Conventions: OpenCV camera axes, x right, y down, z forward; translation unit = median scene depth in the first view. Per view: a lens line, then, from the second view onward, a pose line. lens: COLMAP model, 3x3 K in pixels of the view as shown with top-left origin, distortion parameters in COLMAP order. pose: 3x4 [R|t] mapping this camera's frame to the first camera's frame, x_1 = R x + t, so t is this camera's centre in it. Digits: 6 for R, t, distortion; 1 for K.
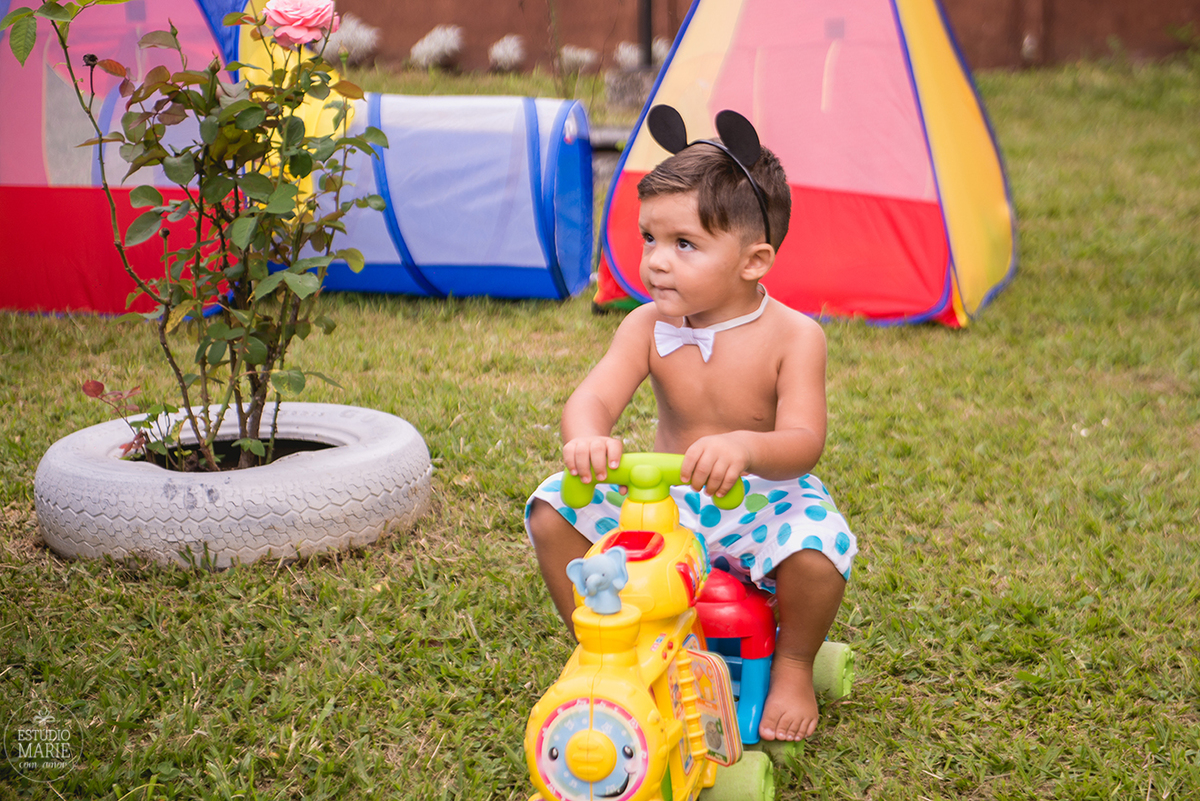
lens RADIAL K [[2910.0, 0, 600.0], [0, 2910.0, 400.5], [0, 0, 1]] dist [0.094387, -0.216798]
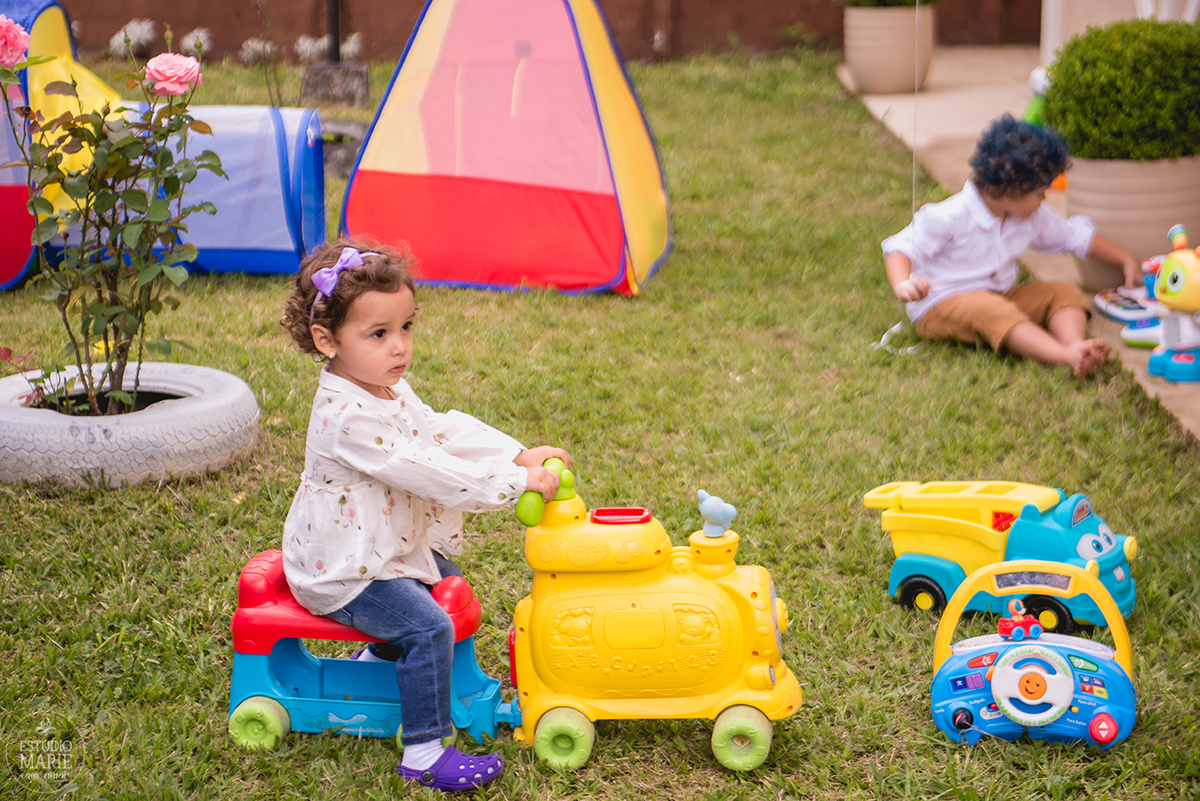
lens RADIAL K [[2569.7, 0, 600.0], [0, 2569.7, 400.5], [0, 0, 1]] dist [0.065411, 0.302471]
pose [[0.992590, -0.012466, 0.120868, -0.044543], [0.010277, 0.999772, 0.018718, -0.001886], [-0.121073, -0.017337, 0.992492, -0.166243]]
